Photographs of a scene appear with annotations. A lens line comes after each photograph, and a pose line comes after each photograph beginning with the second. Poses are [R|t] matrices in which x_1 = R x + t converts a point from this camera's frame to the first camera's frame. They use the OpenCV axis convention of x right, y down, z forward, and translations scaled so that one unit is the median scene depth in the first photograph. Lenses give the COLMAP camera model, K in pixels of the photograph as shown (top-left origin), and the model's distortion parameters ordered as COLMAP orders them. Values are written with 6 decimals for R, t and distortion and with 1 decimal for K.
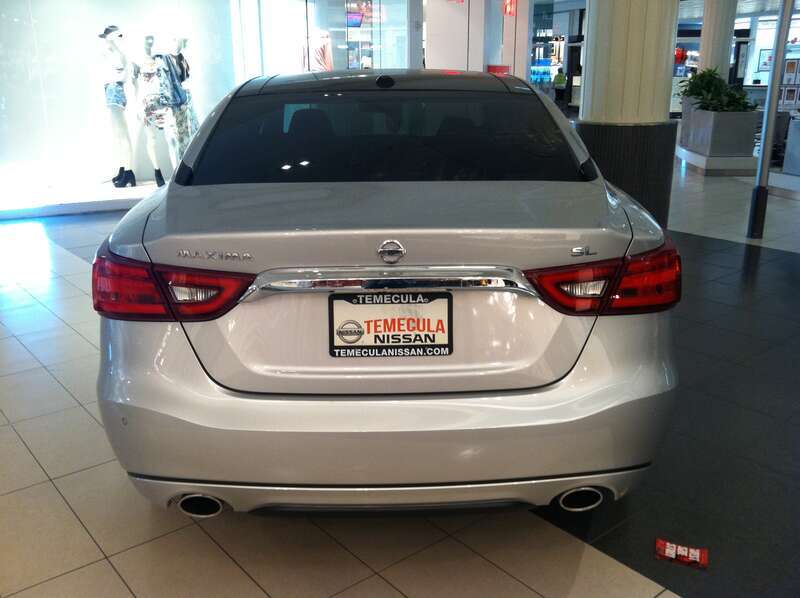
lens RADIAL K [[733.5, 0, 400.0], [0, 733.5, 299.0], [0, 0, 1]] dist [0.010488, 0.005667]
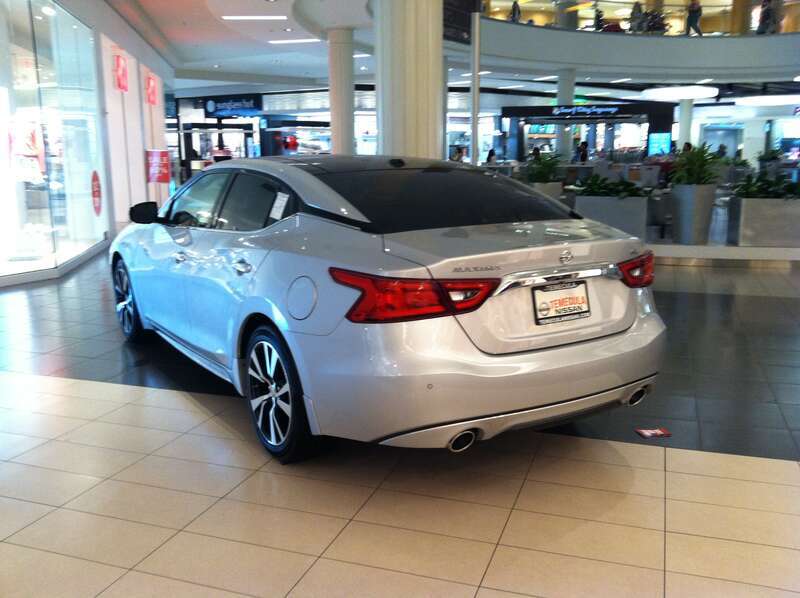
lens RADIAL K [[733.5, 0, 400.0], [0, 733.5, 299.0], [0, 0, 1]] dist [0.010488, 0.005667]
pose [[0.856171, -0.096633, 0.507576, -1.176735], [0.151018, 0.986260, -0.066969, 0.084125], [-0.494131, 0.133990, 0.859000, -0.257627]]
